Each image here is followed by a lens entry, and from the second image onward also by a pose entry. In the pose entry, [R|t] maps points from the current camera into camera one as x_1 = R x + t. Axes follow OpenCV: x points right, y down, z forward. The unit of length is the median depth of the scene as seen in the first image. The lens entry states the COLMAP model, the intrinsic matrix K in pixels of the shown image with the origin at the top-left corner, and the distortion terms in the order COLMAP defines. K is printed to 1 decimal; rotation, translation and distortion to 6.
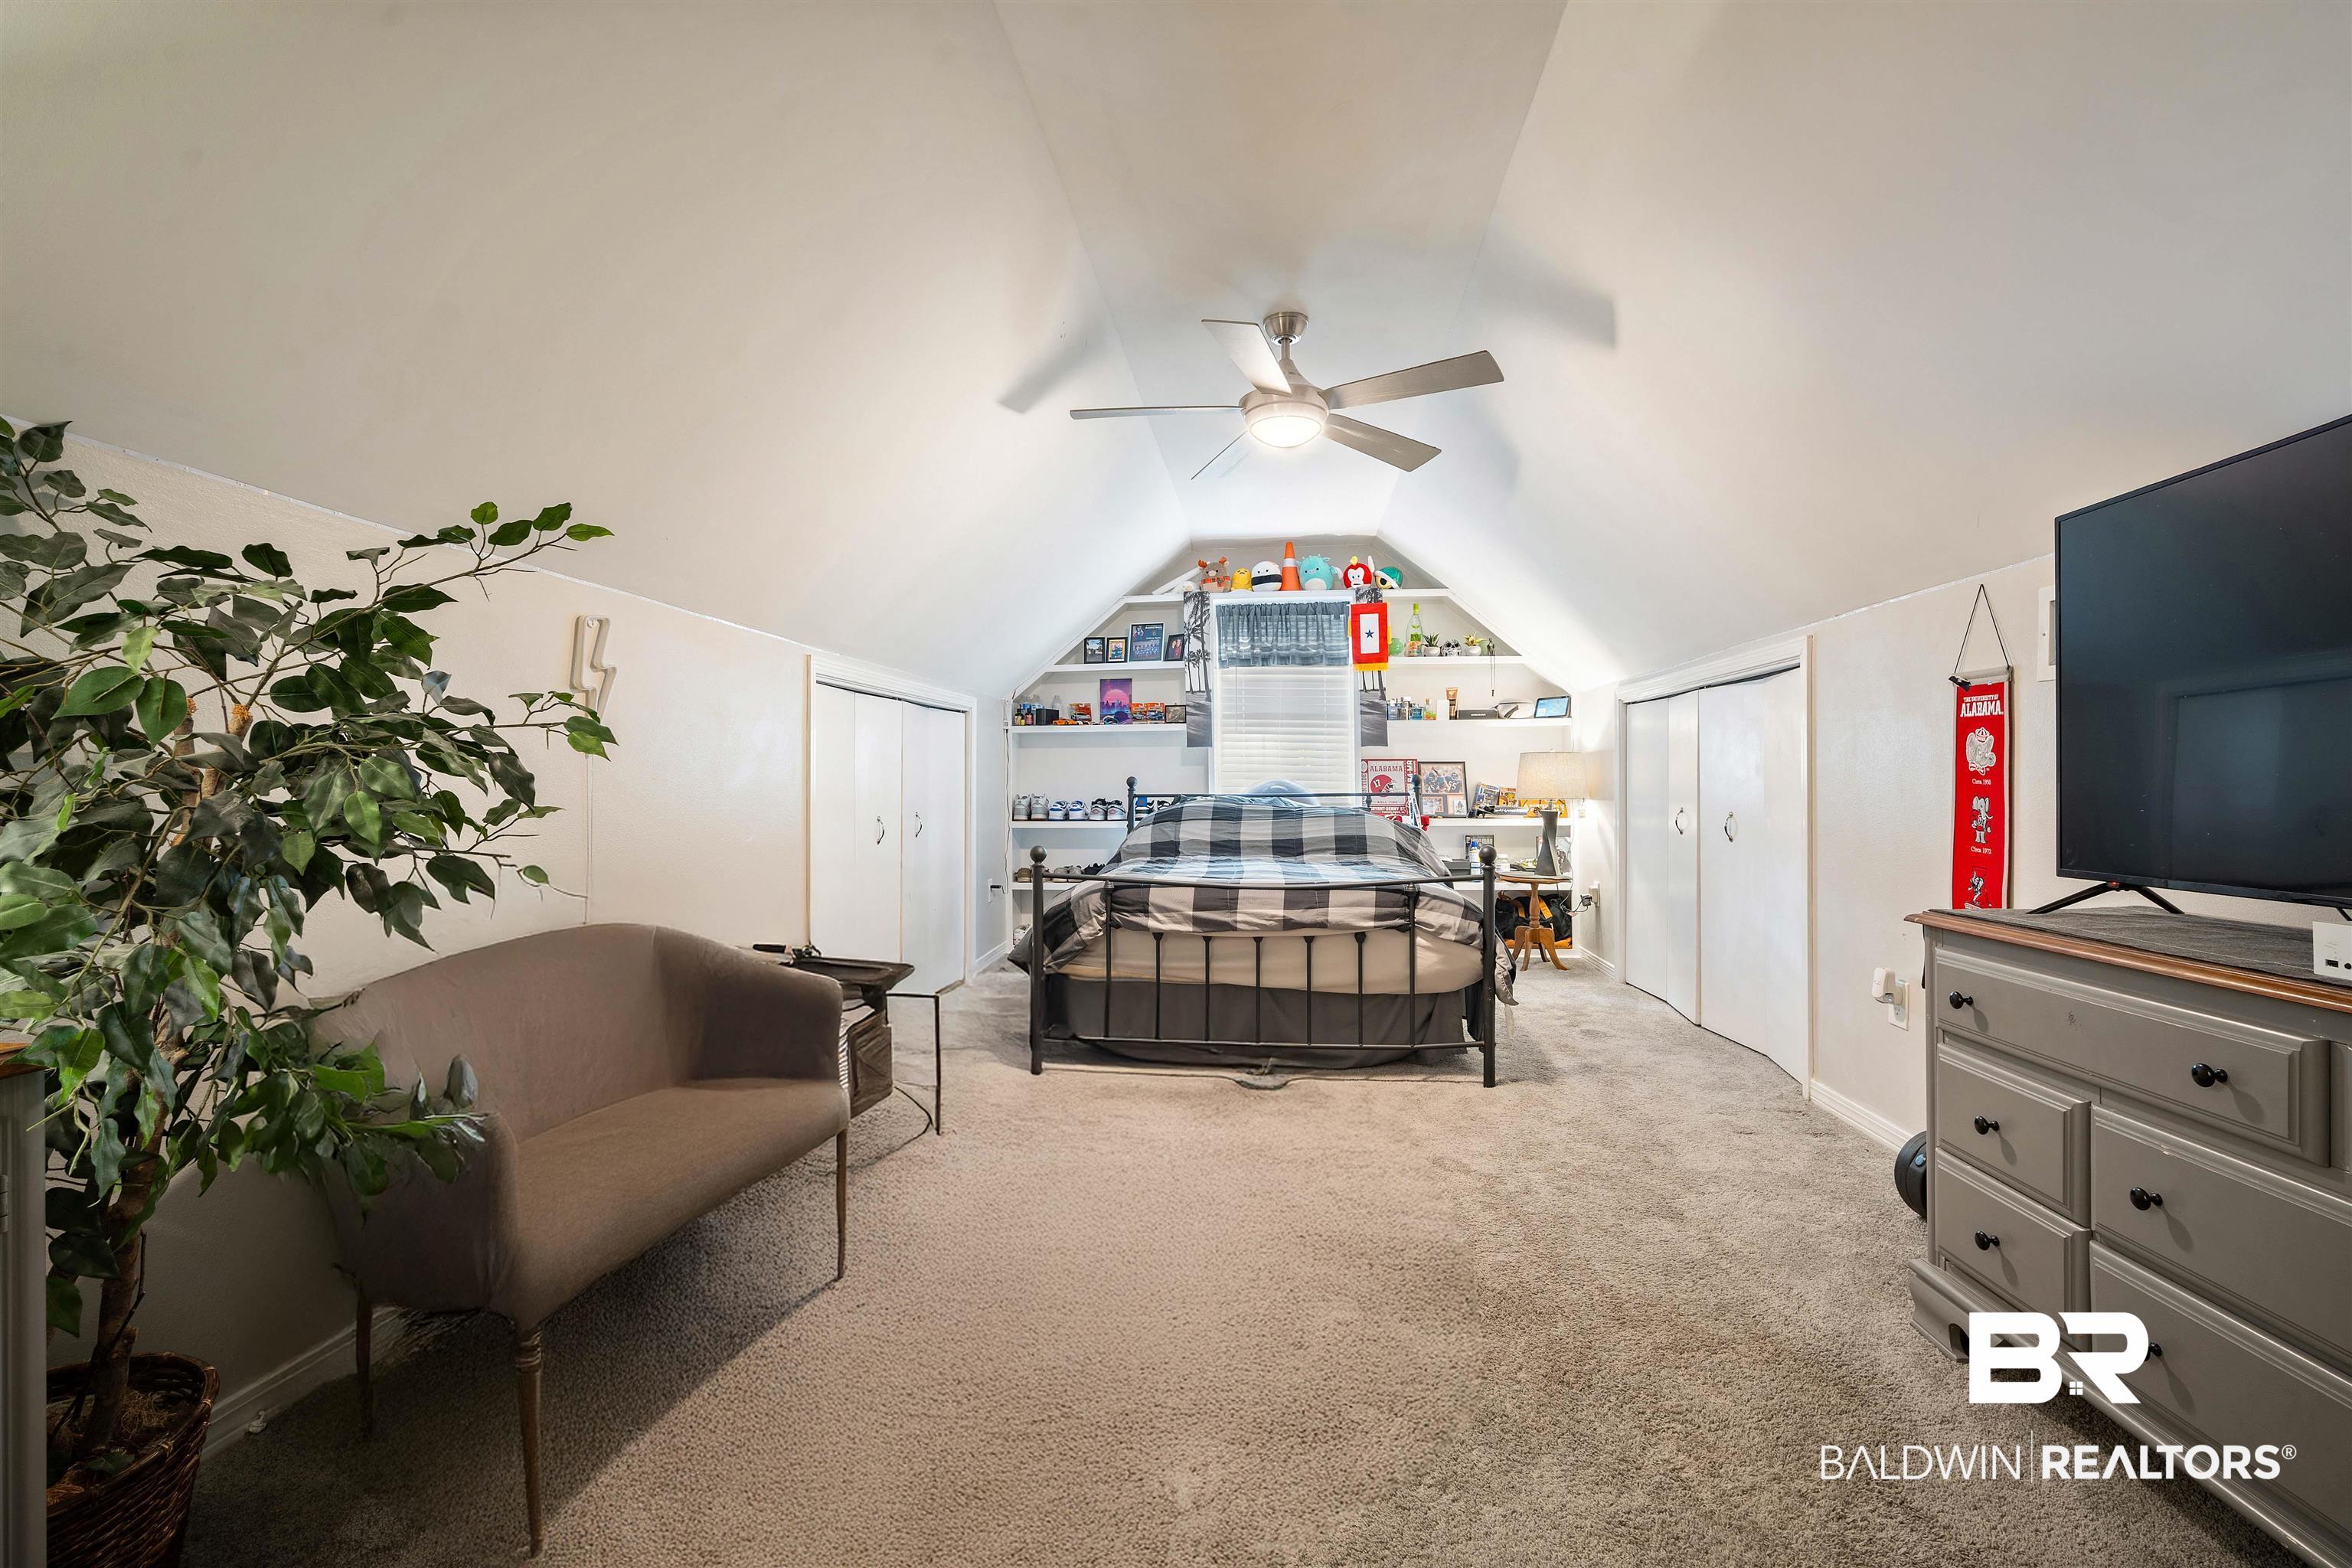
lens RADIAL K [[1050.7, 0, 1190.4], [0, 1050.7, 755.5], [0, 0, 1]] dist [-0.004539, -0.000403]
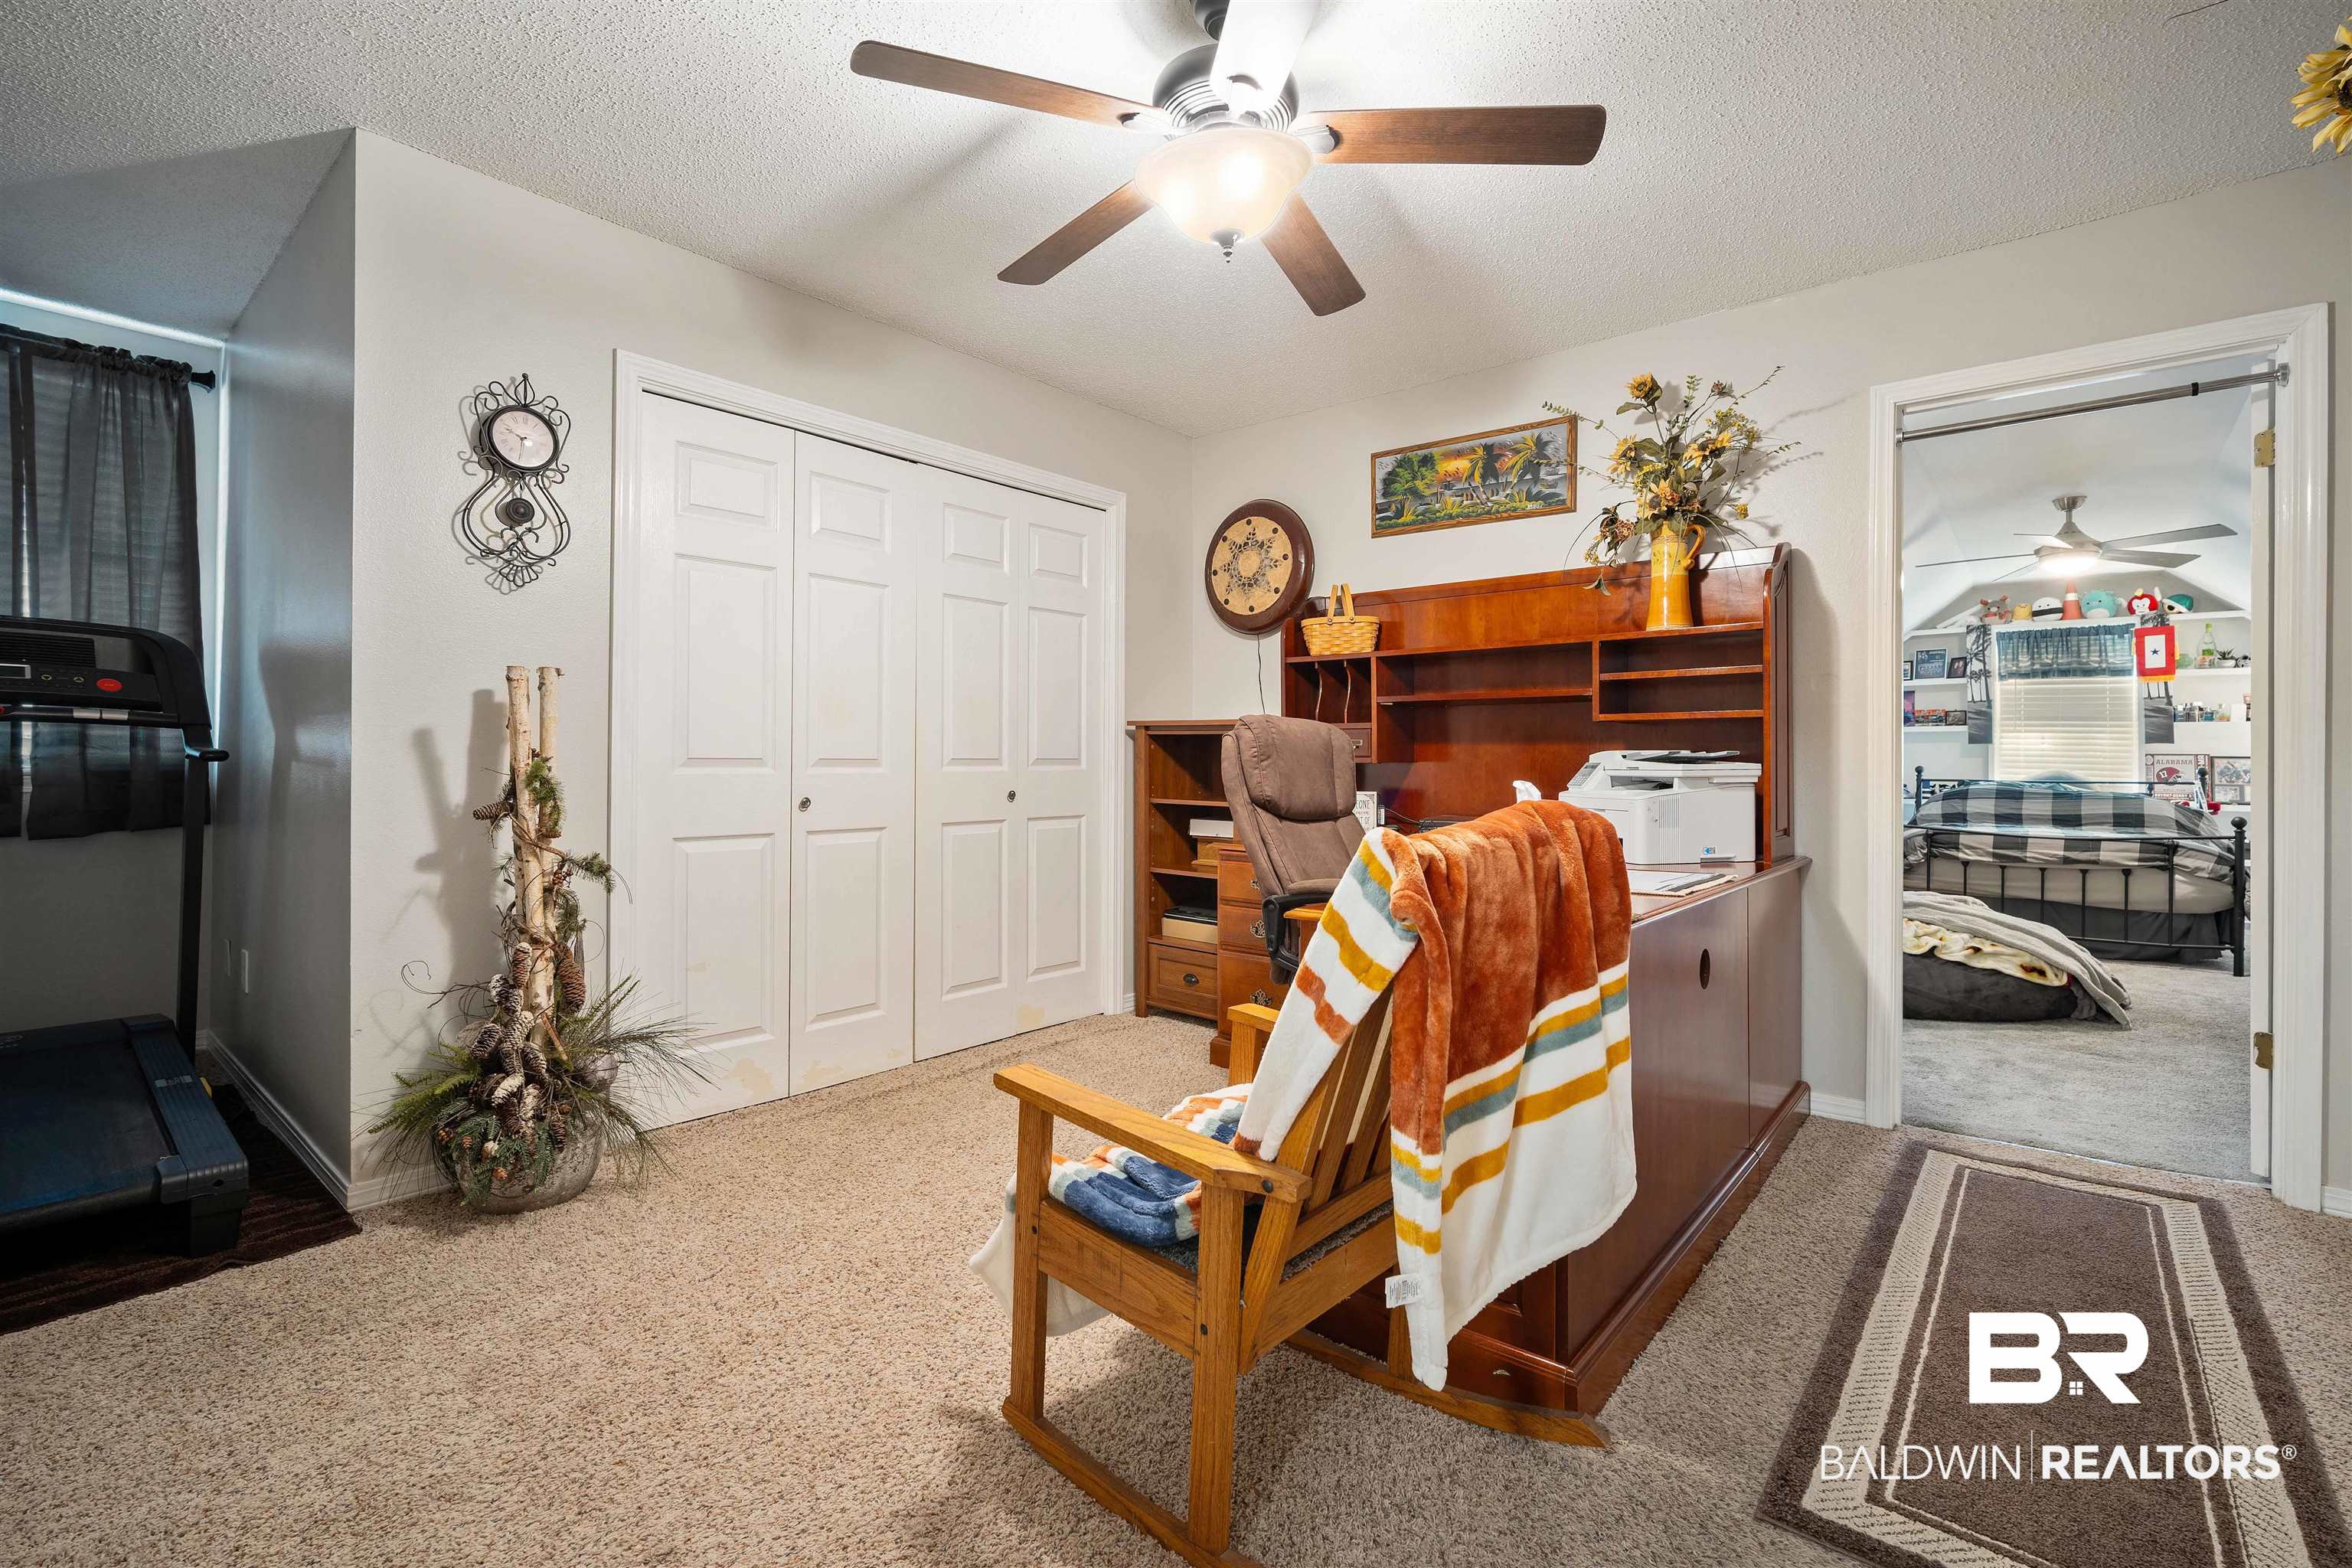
lens RADIAL K [[1050.7, 0, 1190.4], [0, 1050.7, 755.5], [0, 0, 1]] dist [-0.004539, -0.000403]
pose [[0.822896, 0.007534, -0.568143, -0.062053], [0.001809, 0.999872, 0.015878, -0.016875], [0.568190, -0.014094, 0.822777, -0.657686]]
